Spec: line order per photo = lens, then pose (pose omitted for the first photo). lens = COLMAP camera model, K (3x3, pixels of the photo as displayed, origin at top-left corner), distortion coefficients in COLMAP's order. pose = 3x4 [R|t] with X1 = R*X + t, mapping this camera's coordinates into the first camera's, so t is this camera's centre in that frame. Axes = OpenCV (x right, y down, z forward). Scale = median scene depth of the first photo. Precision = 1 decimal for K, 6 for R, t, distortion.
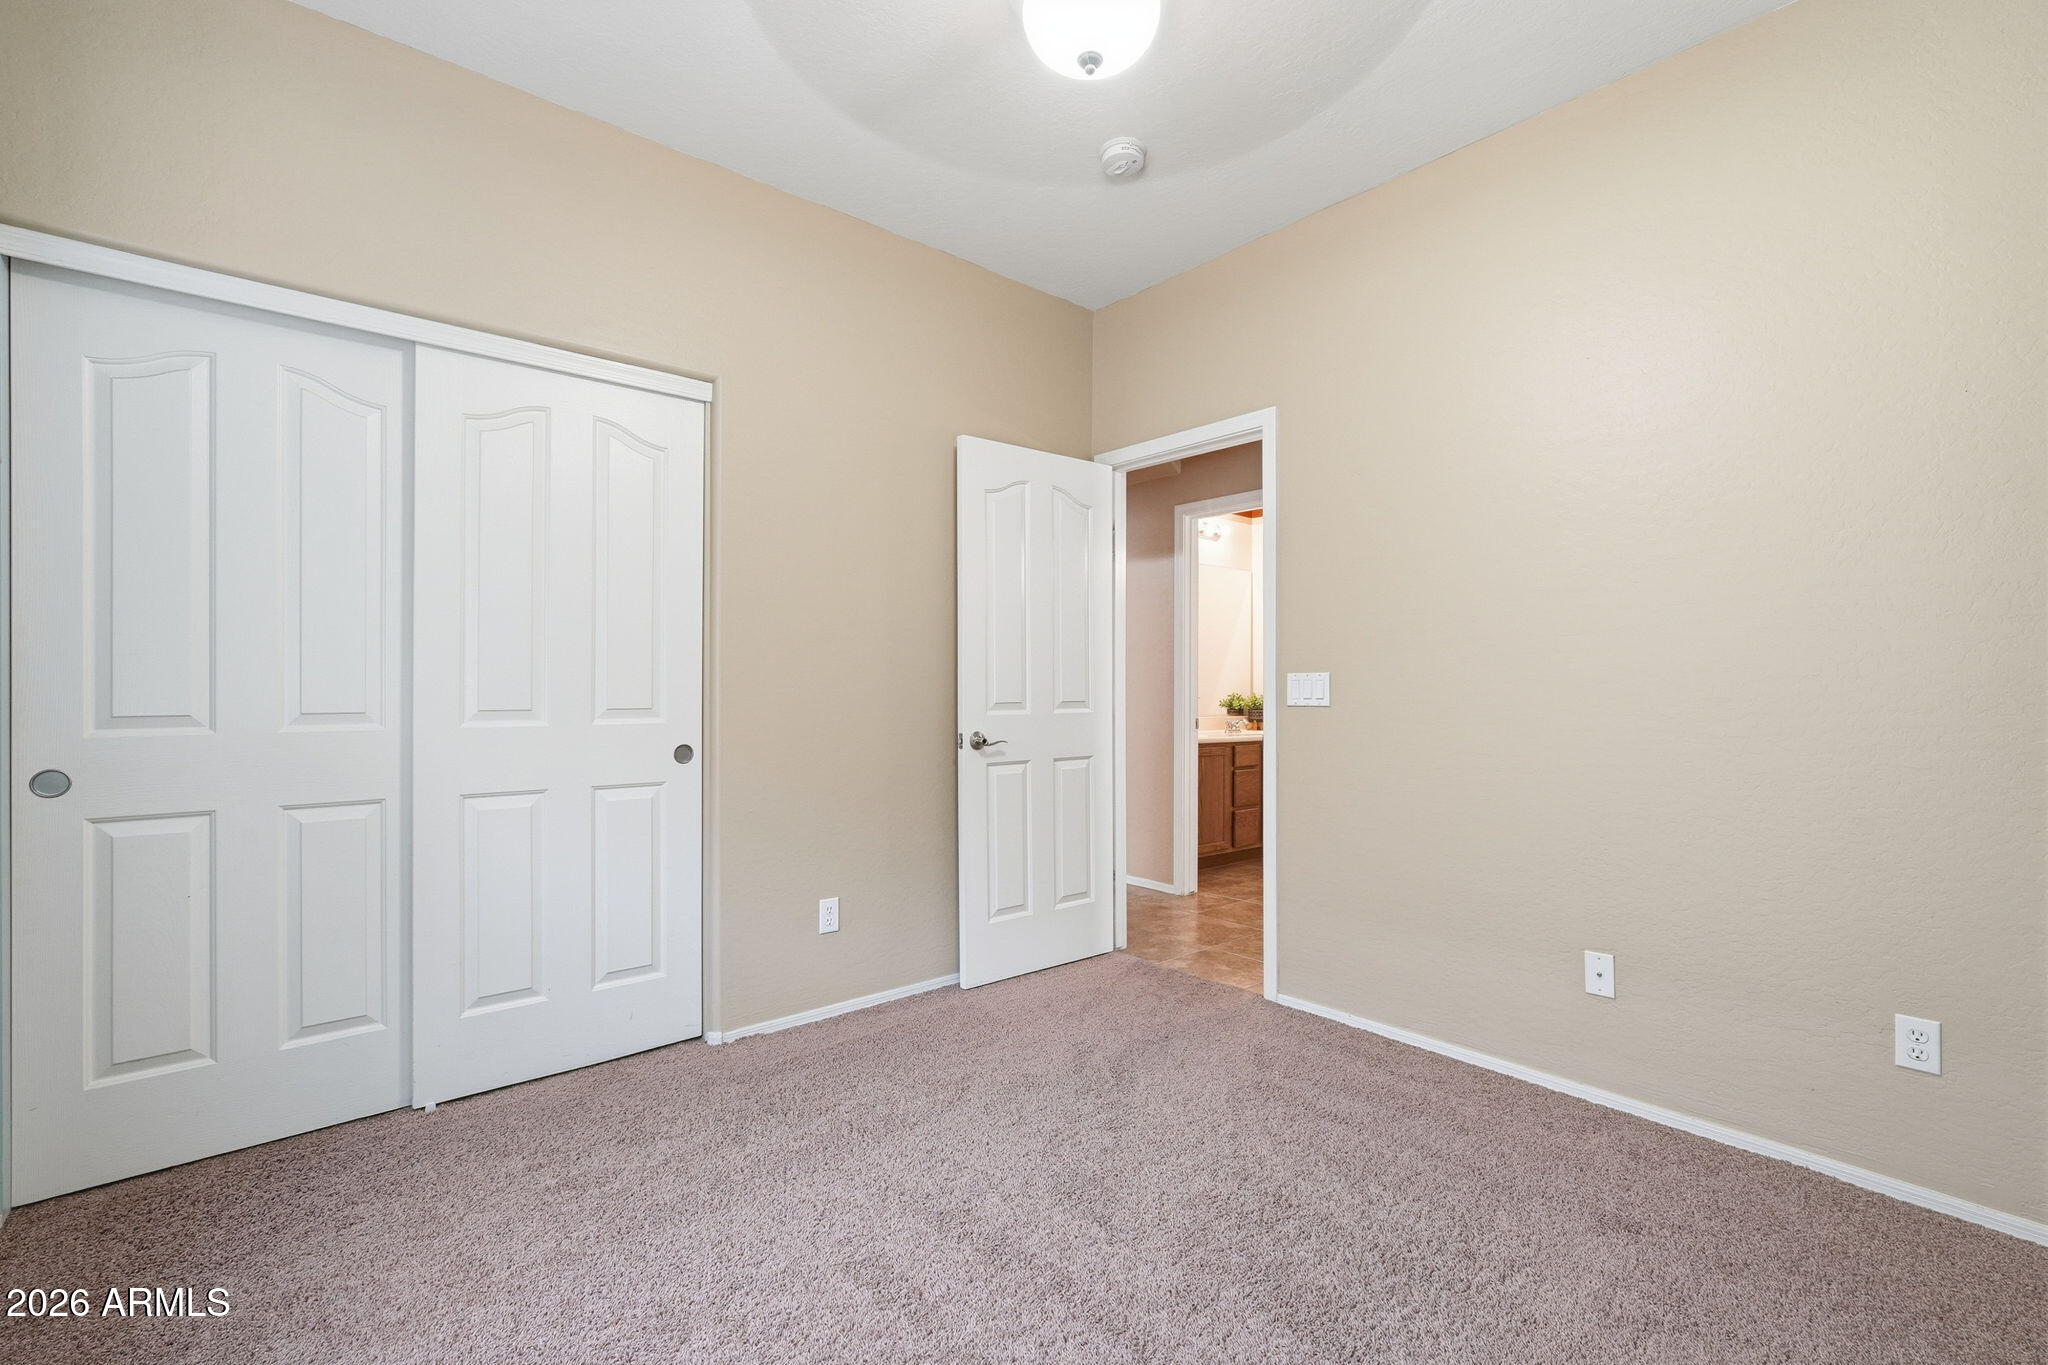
lens RADIAL K [[901.4, 0, 1015.6], [0, 901.4, 679.0], [0, 0, 1]] dist [-0.008307, 0.002748]
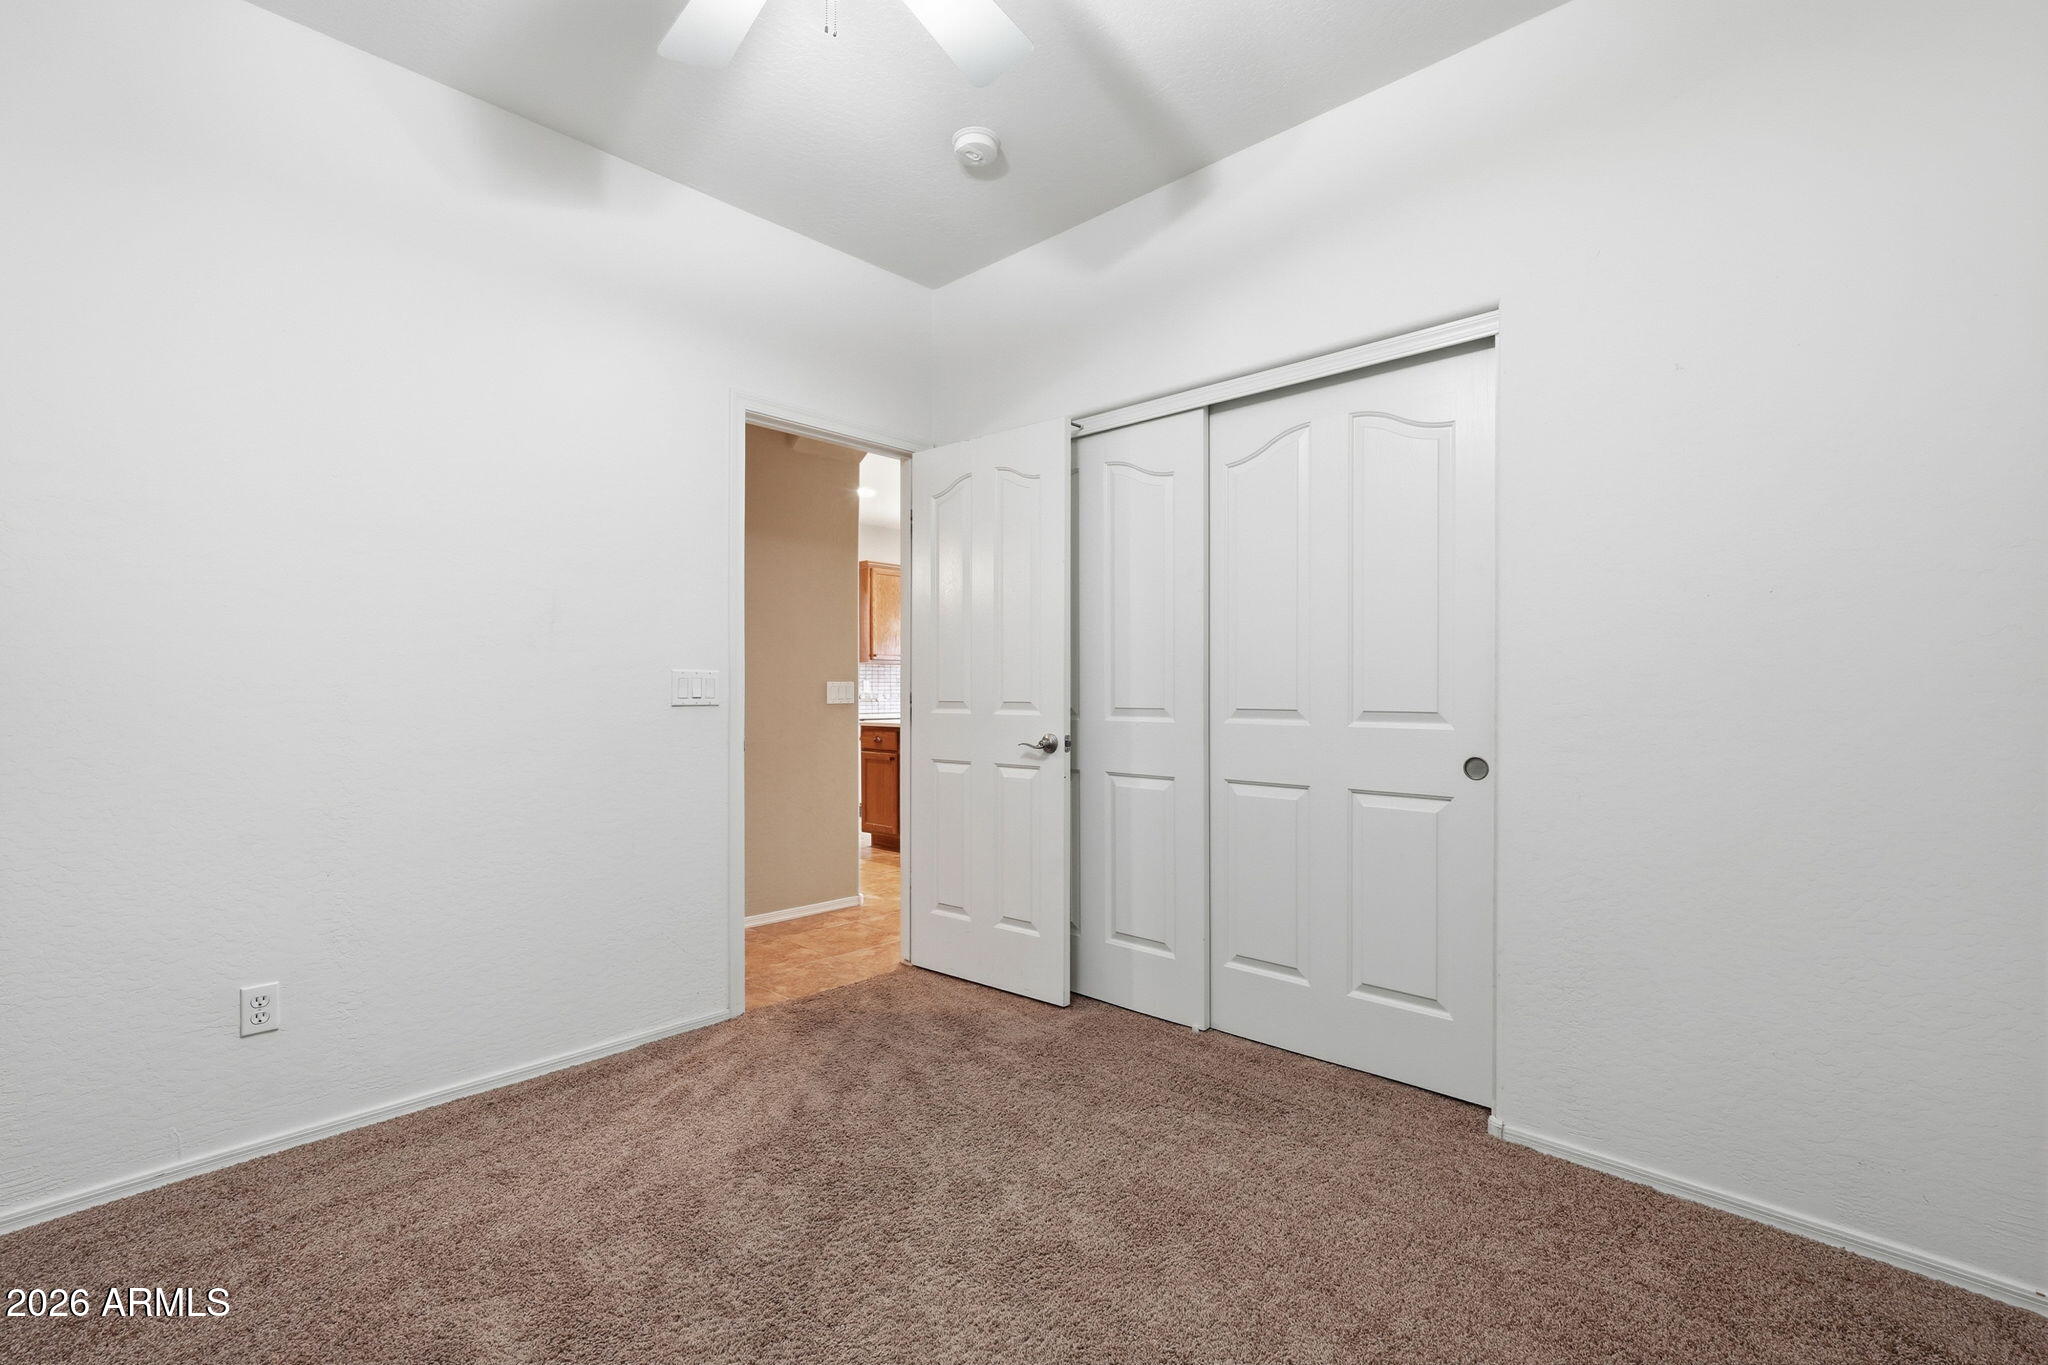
lens RADIAL K [[901.4, 0, 1020.2], [0, 901.4, 689.2], [0, 0, 1]] dist [-0.008307, 0.002748]
pose [[0.135390, -0.005986, -0.990774, 0.482882], [0.004036, 0.999977, -0.005490, 0.013027], [0.990784, -0.003256, 0.135411, 0.522995]]
